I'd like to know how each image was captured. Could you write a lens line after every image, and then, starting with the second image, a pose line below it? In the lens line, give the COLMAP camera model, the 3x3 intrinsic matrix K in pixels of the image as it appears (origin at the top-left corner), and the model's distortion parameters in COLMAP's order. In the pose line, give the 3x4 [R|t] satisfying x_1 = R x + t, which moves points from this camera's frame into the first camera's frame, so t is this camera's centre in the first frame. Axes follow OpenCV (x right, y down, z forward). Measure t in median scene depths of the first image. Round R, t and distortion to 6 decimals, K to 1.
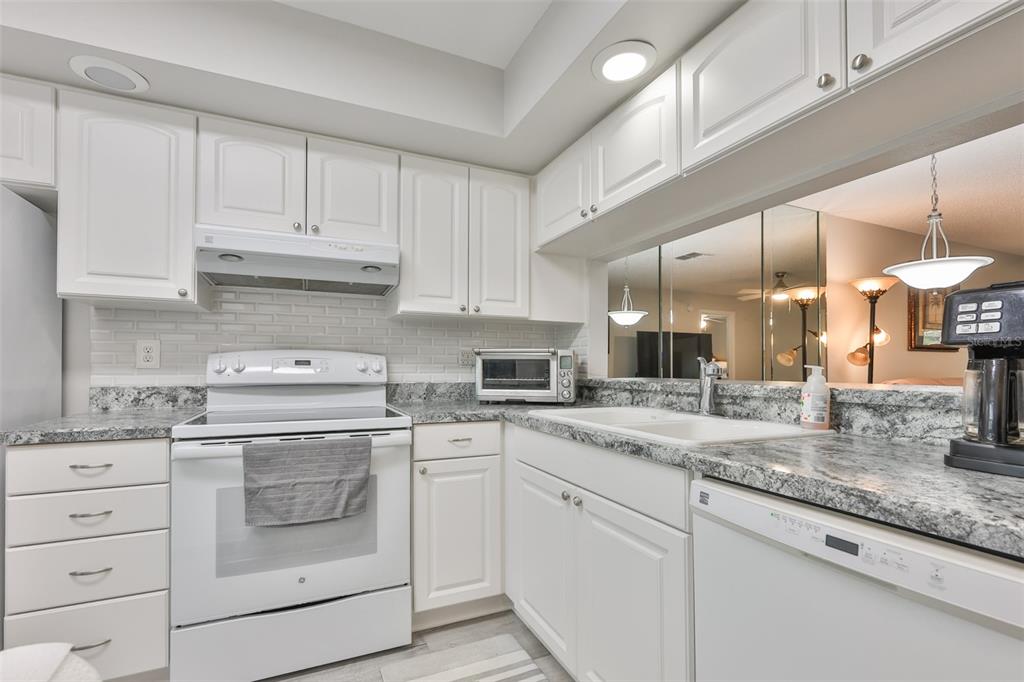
lens RADIAL K [[455.1, 0, 513.1], [0, 455.1, 357.9], [0, 0, 1]] dist [-0.005176, 0.000848]
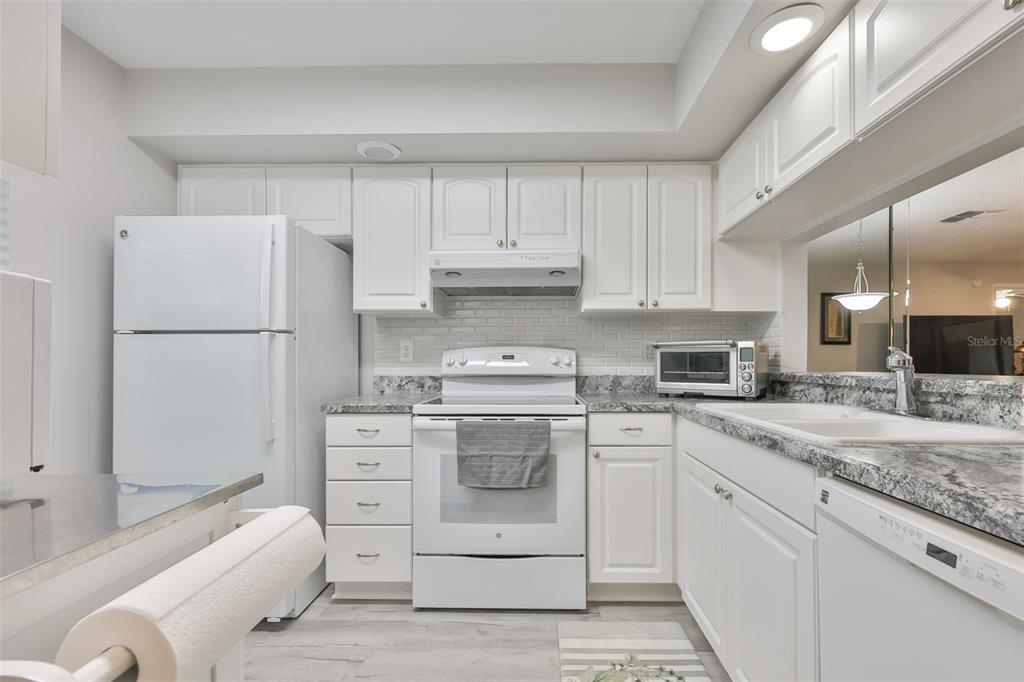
lens RADIAL K [[455.1, 0, 525.0], [0, 455.1, 353.5], [0, 0, 1]] dist [-0.005176, 0.000848]
pose [[0.895105, -0.010595, -0.445729, 0.136766], [0.011392, 0.999935, -0.000890, 0.003301], [0.445710, -0.004281, 0.895167, -0.053837]]
